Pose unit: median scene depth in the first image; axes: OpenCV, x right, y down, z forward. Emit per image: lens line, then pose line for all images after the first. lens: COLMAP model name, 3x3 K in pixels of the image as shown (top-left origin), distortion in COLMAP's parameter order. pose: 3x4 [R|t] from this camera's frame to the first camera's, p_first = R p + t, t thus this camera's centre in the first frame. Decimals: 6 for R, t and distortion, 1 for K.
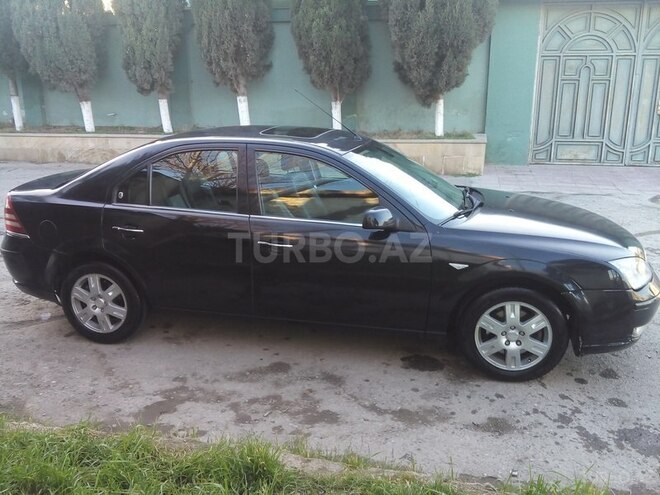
lens RADIAL K [[577.7, 0, 330.0], [0, 577.7, 247.5], [0, 0, 1]] dist [0.086917, -0.152954]
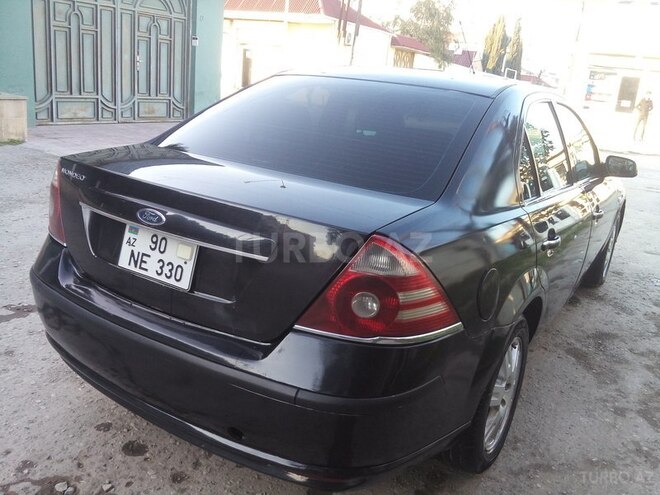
lens RADIAL K [[577.7, 0, 330.0], [0, 577.7, 247.5], [0, 0, 1]] dist [0.086917, -0.152954]
pose [[0.334135, -0.236752, 0.912306, -0.328252], [0.172351, 0.966965, 0.187813, -0.060930], [-0.926633, 0.094482, 0.363902, 0.333880]]
